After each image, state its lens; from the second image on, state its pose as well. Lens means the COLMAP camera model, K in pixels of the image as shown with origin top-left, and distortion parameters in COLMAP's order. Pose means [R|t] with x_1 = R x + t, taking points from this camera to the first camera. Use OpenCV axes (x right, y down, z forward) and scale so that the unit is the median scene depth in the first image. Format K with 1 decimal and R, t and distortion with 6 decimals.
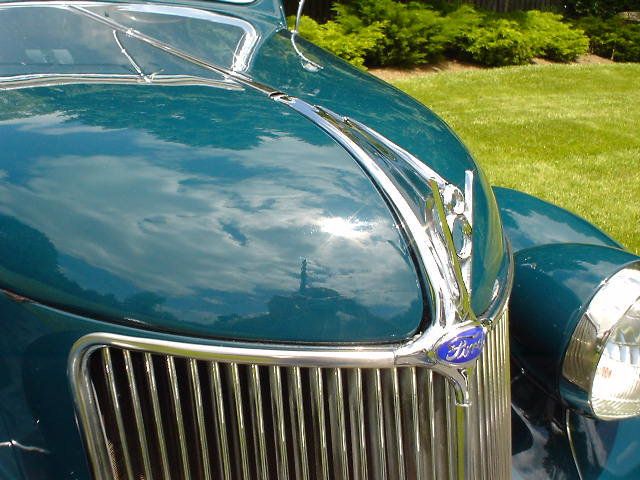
lens RADIAL K [[628.9, 0, 320.0], [0, 628.9, 240.0], [0, 0, 1]] dist [-0.126600, 0.094876]
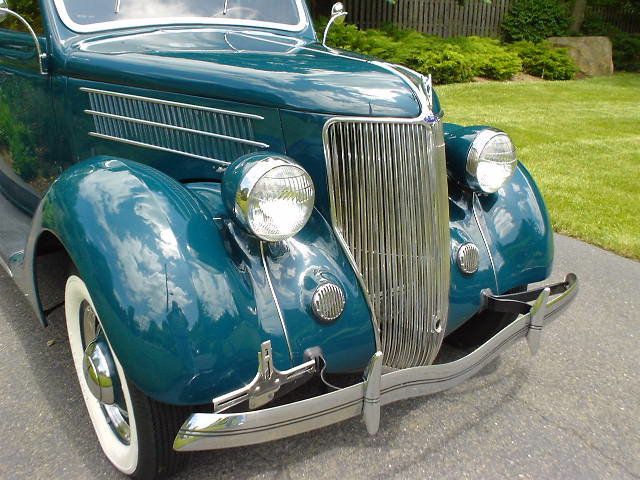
lens RADIAL K [[628.9, 0, 320.0], [0, 628.9, 240.0], [0, 0, 1]] dist [-0.126600, 0.094876]
pose [[0.997044, -0.023231, 0.073240, -0.034451], [0.026111, 0.998913, -0.038618, 0.048273], [-0.072263, 0.040416, 0.996566, -0.127280]]
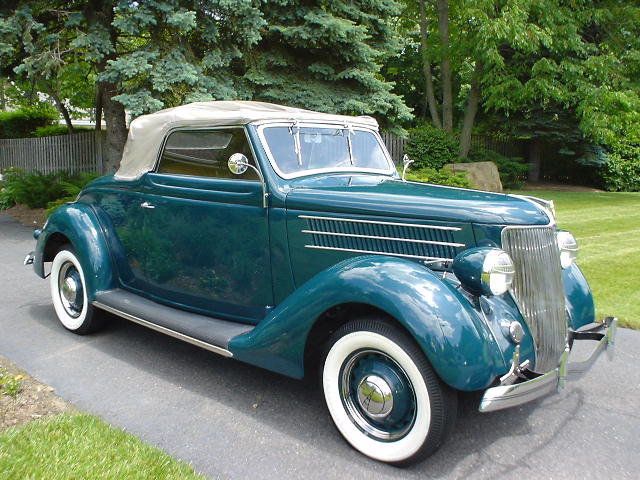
lens RADIAL K [[624.8, 0, 322.5], [0, 624.8, 239.7], [0, 0, 1]] dist [-0.101368, 0.011911]
pose [[0.962148, -0.054271, 0.267069, -0.181547], [0.116295, 0.968028, -0.222254, 0.070485], [-0.246469, 0.244900, 0.937698, -0.214460]]
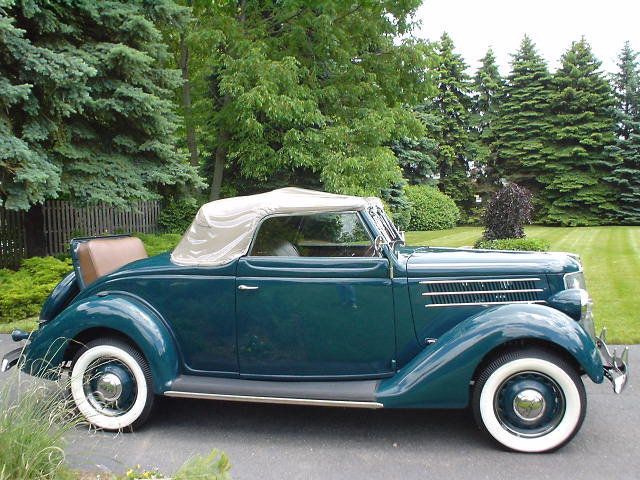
lens RADIAL K [[628.9, 0, 320.0], [0, 628.9, 240.0], [0, 0, 1]] dist [-0.126600, 0.094876]
pose [[0.702114, -0.085643, 0.706895, -0.443838], [0.315527, 0.927376, -0.201038, 0.018920], [-0.638340, 0.364196, 0.678147, -0.151928]]
